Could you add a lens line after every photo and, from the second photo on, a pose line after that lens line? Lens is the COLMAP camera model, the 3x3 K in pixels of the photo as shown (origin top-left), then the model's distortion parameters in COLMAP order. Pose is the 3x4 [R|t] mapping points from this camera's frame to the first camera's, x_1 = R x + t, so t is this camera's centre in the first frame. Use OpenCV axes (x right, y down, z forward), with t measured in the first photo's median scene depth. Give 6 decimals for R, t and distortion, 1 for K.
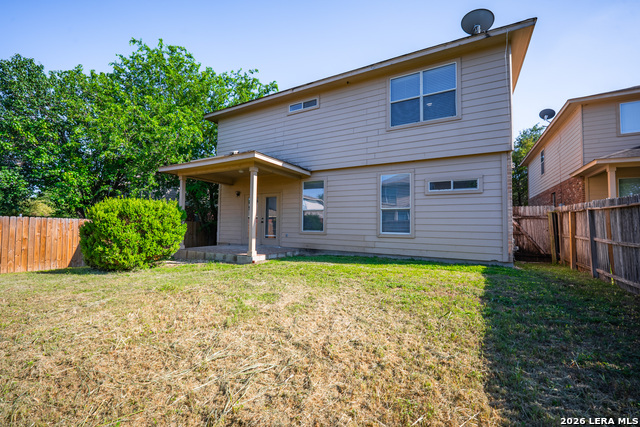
lens RADIAL K [[263.3, 0, 313.5], [0, 263.3, 213.4], [0, 0, 1]] dist [-0.001958, -0.000668]
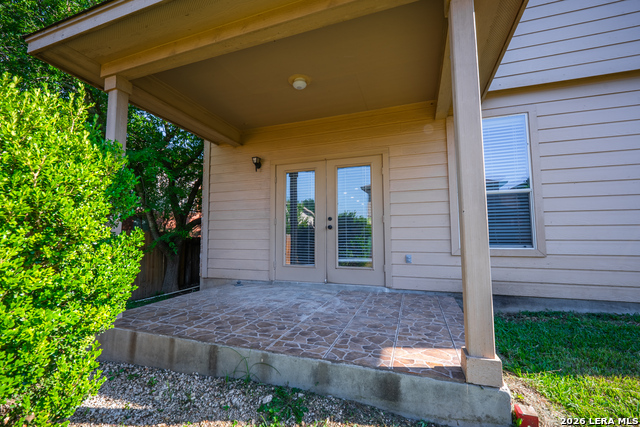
lens RADIAL K [[263.3, 0, 313.5], [0, 263.3, 213.4], [0, 0, 1]] dist [-0.001958, -0.000668]
pose [[0.980218, 0.000417, 0.197922, -0.321141], [0.006889, 0.999320, -0.036222, 0.028019], [-0.197803, 0.036868, 0.979548, 0.635603]]
